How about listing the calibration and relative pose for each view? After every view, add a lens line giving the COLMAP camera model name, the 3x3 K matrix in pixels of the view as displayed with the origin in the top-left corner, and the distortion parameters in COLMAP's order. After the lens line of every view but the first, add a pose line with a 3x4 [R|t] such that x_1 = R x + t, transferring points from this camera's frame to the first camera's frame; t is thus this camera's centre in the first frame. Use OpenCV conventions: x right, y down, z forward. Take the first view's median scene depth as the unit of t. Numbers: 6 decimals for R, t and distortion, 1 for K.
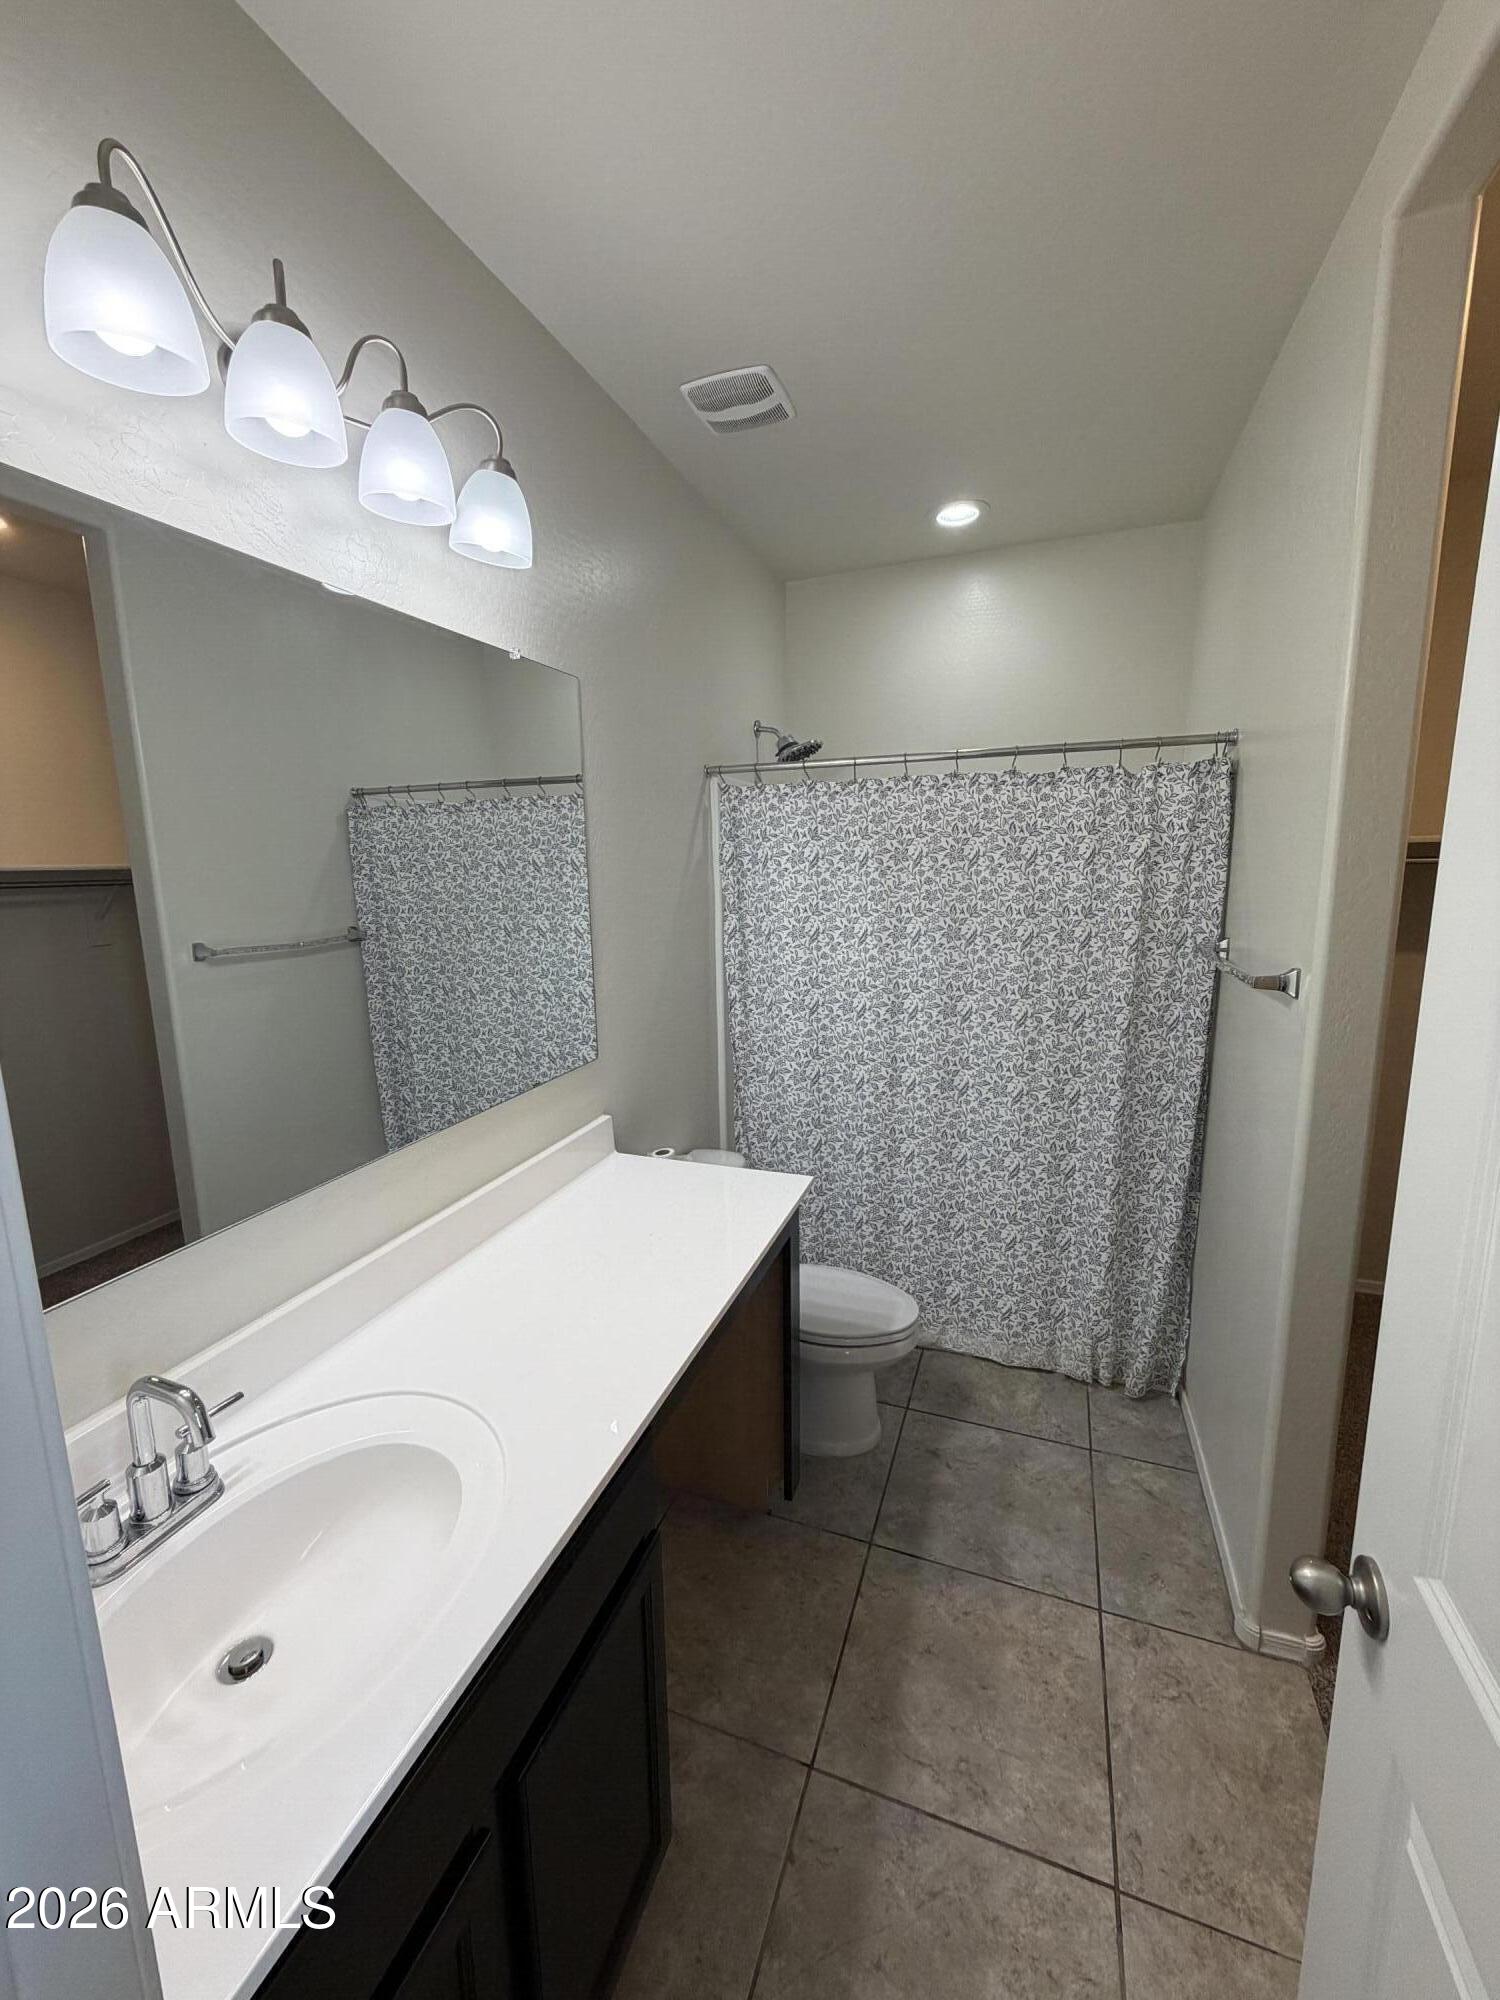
lens RADIAL K [[803.0, 0, 748.9], [0, 803.0, 997.5], [0, 0, 1]] dist [-0.000430, 0.000921]
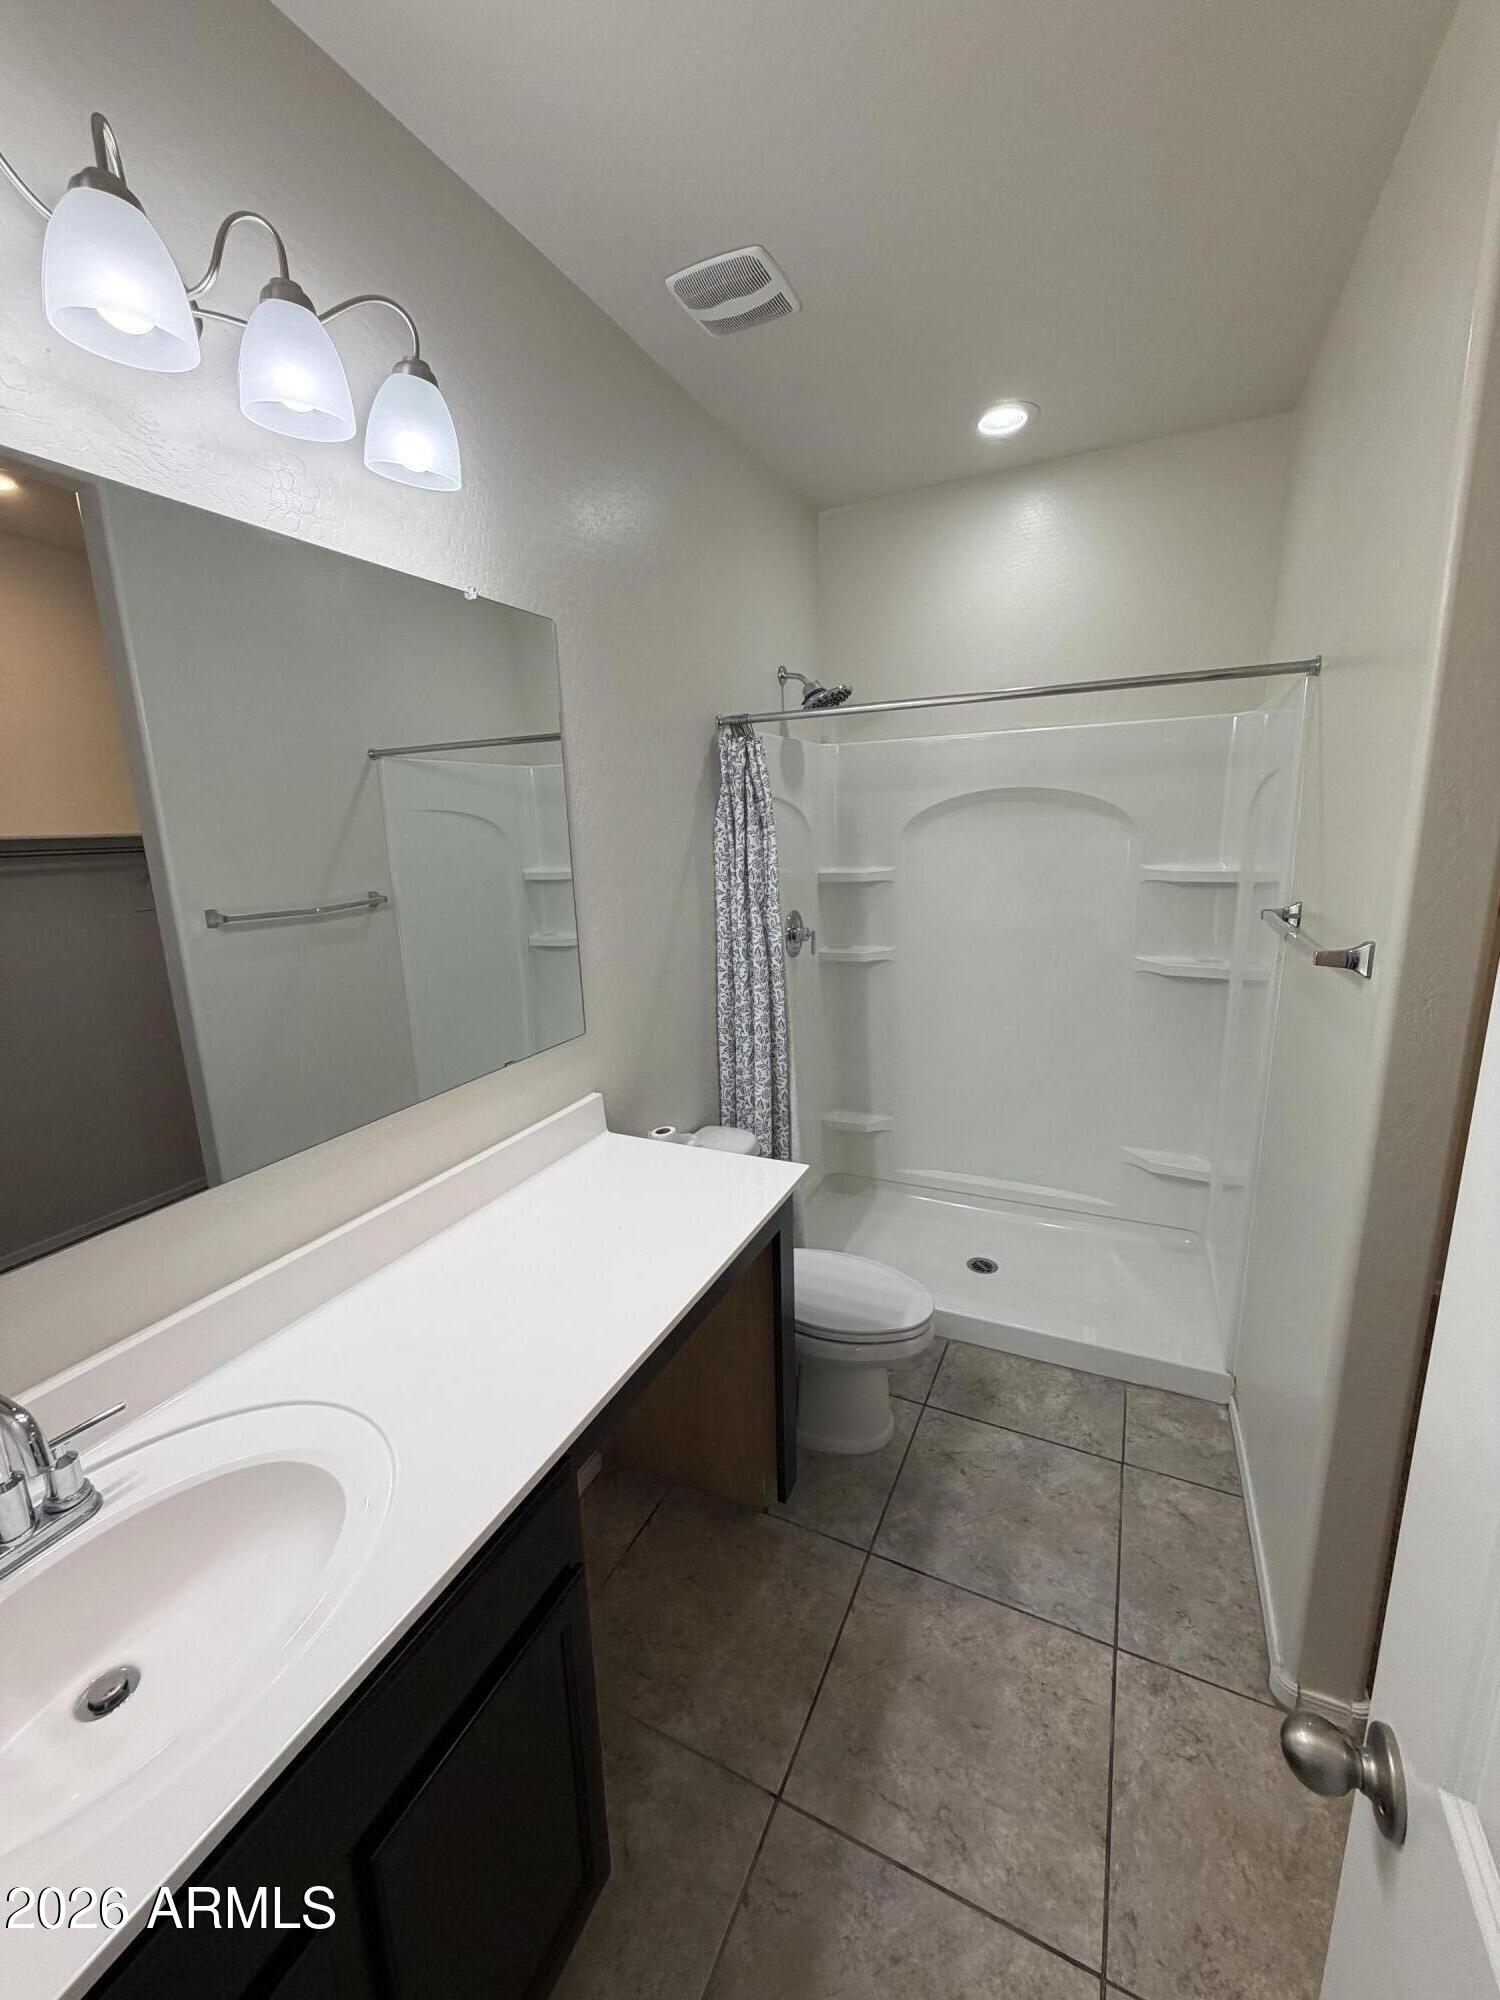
lens RADIAL K [[803.0, 0, 748.5], [0, 803.0, 997.4], [0, 0, 1]] dist [-0.000430, 0.000921]
pose [[0.995771, 0.007349, -0.091579, 0.111665], [-0.002695, 0.998703, 0.050838, -0.018547], [0.091834, -0.050376, 0.994499, 0.104664]]
